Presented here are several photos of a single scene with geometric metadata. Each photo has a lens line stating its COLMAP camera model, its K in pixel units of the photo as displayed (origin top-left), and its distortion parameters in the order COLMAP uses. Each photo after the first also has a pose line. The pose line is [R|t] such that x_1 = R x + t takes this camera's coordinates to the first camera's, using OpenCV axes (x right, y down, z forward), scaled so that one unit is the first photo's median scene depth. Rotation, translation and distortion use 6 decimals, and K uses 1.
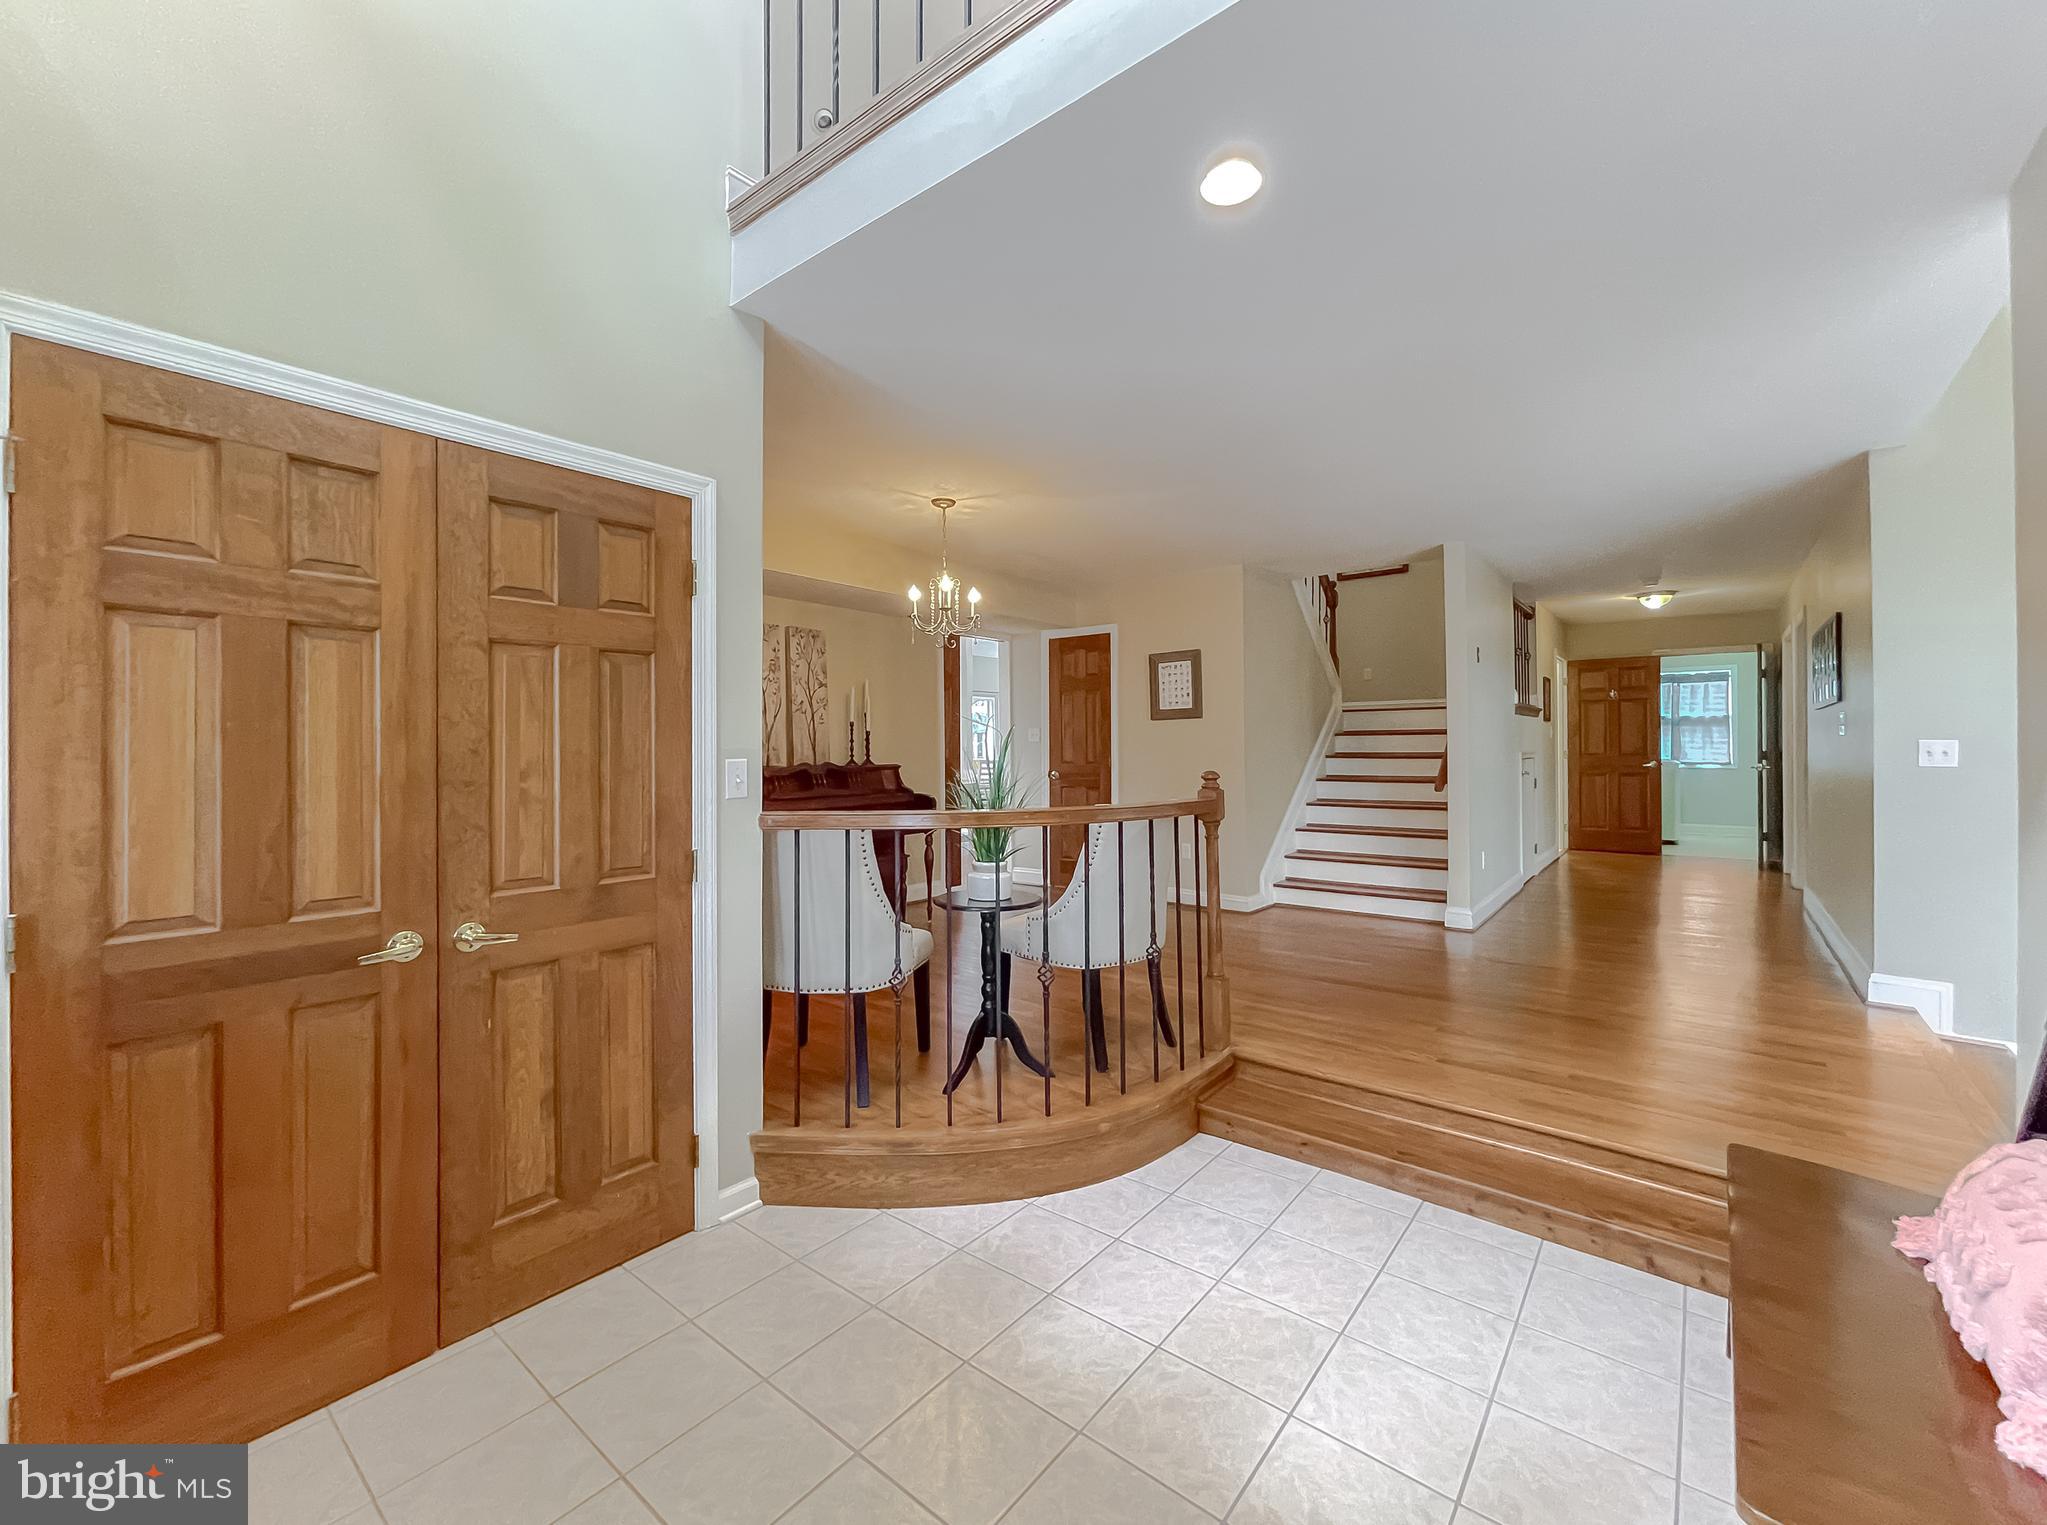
lens RADIAL K [[848.5, 0, 1008.0], [0, 848.5, 749.5], [0, 0, 1]] dist [-0.001768, -0.000082]
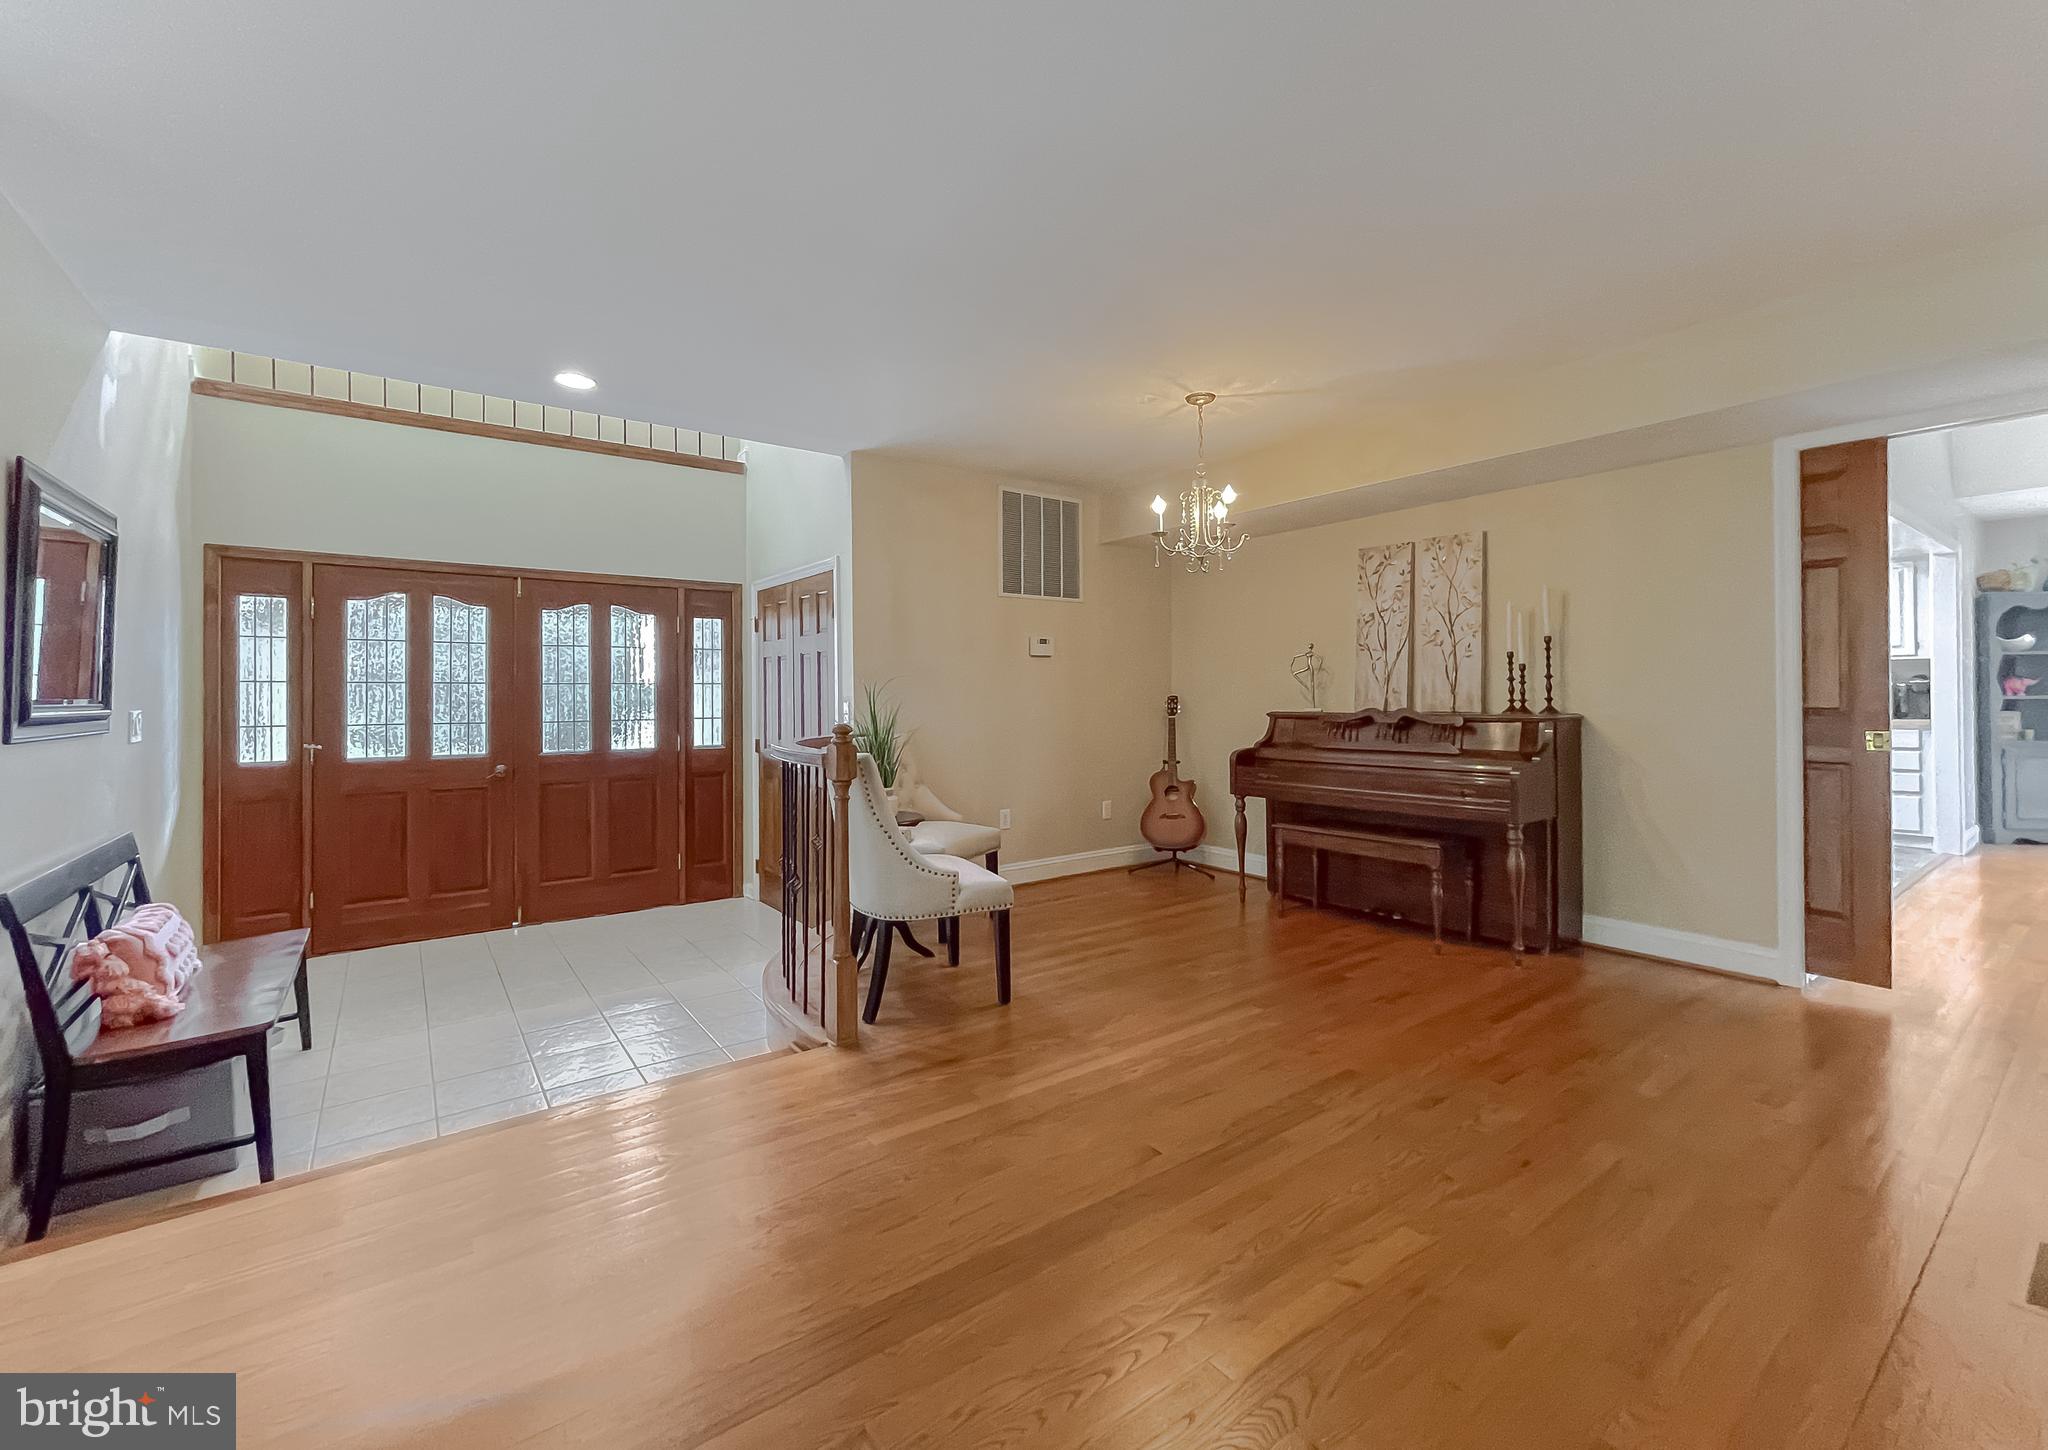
lens RADIAL K [[860.0, 0, 1018.7], [0, 860.0, 688.3], [0, 0, 1]] dist [0.000333, 0.000309]
pose [[-0.245951, -0.005125, -0.969269, 1.607052], [0.011348, 0.999902, -0.008167, -0.003070], [0.969216, -0.013008, -0.245869, 2.107666]]
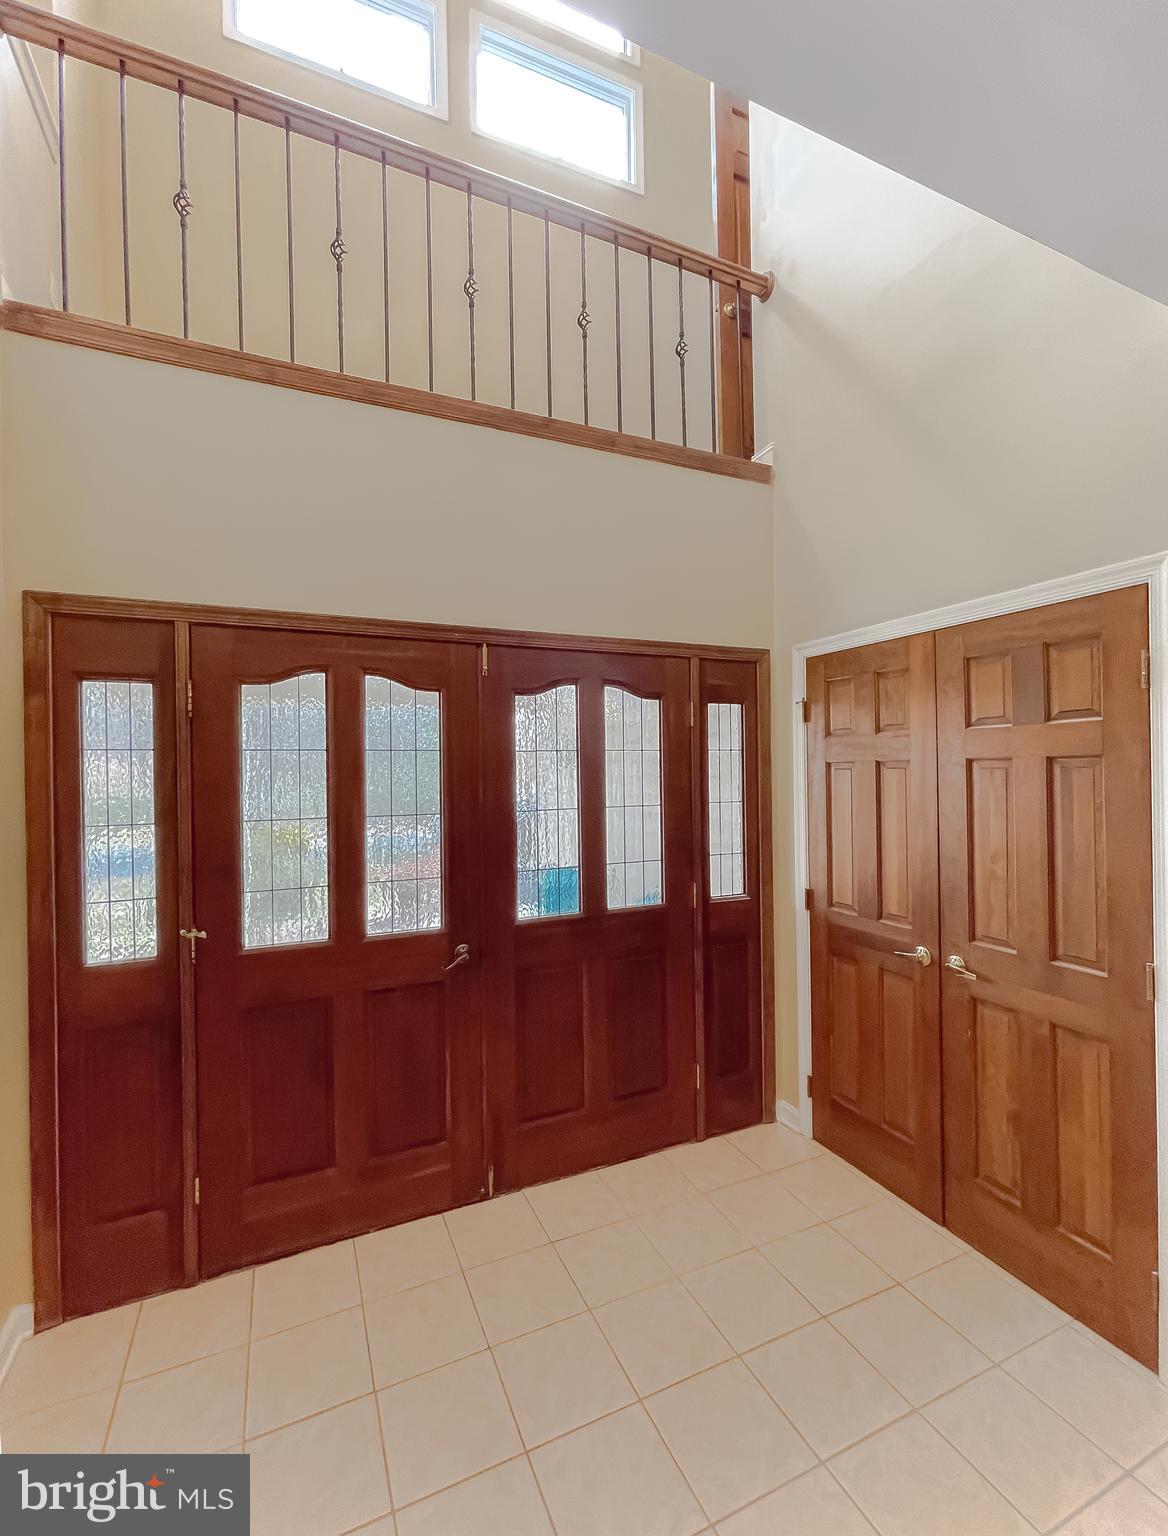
lens RADIAL K [[664.1, 0, 584.0], [0, 664.1, 768.0], [0, 0, 1]] dist [-0.011173, 0.000167]
pose [[-0.446501, 0.008082, -0.894746, 0.626200], [0.017842, 0.999841, 0.000128, -0.122664], [0.894605, -0.015906, -0.446574, 0.892407]]
